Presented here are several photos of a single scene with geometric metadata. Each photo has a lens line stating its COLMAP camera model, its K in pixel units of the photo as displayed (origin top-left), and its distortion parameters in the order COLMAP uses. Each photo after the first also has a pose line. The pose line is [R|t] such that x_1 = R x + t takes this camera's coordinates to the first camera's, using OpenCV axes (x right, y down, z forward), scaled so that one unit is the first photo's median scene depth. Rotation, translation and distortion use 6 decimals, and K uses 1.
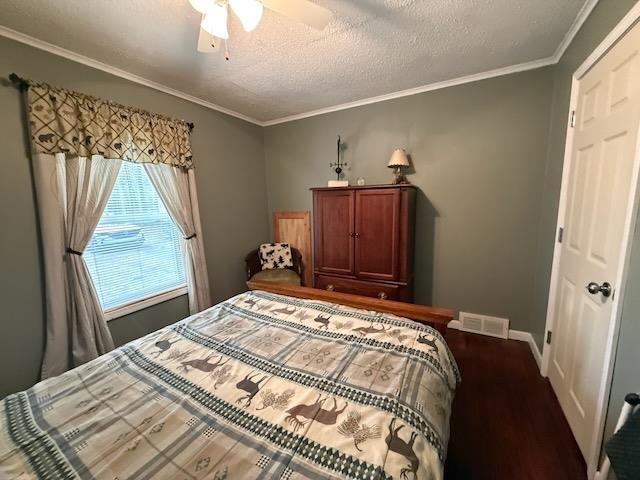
lens RADIAL K [[258.9, 0, 318.4], [0, 258.9, 244.3], [0, 0, 1]] dist [0.000114, 0.000044]
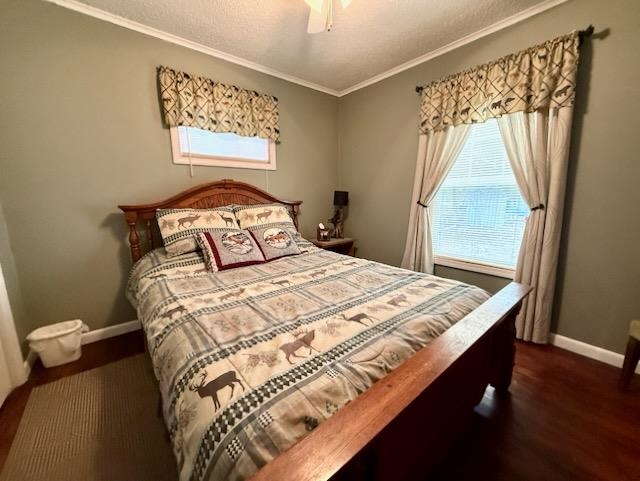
lens RADIAL K [[258.9, 0, 318.4], [0, 258.9, 244.8], [0, 0, 1]] dist [0.000114, 0.000044]
pose [[-0.371353, 0.207966, -0.904902, 0.693450], [-0.133684, 0.952463, 0.273757, -0.079362], [0.918818, 0.222631, -0.325898, 1.156715]]
